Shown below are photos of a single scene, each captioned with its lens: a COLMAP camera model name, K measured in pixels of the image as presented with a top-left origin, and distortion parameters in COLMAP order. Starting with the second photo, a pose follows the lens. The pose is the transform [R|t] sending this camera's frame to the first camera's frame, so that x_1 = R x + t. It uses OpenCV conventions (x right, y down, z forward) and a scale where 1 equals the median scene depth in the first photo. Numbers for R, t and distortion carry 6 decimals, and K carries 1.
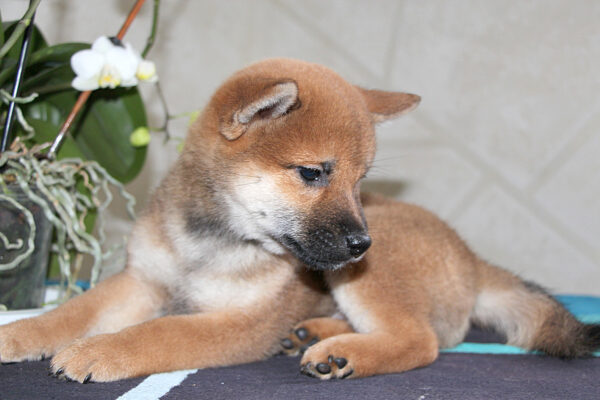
lens RADIAL K [[513.2, 0, 300.0], [0, 513.2, 200.0], [0, 0, 1]] dist [-0.014783, -0.006106]
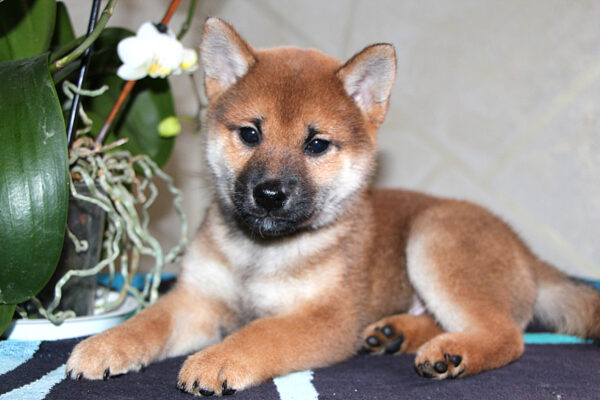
lens RADIAL K [[520.2, 0, 300.0], [0, 520.2, 200.0], [0, 0, 1]] dist [0.008318, 0.002627]
pose [[0.993972, -0.003477, 0.109578, -0.256130], [-0.000445, 0.999361, 0.035741, -0.032220], [-0.109632, -0.035575, 0.993335, 0.003179]]
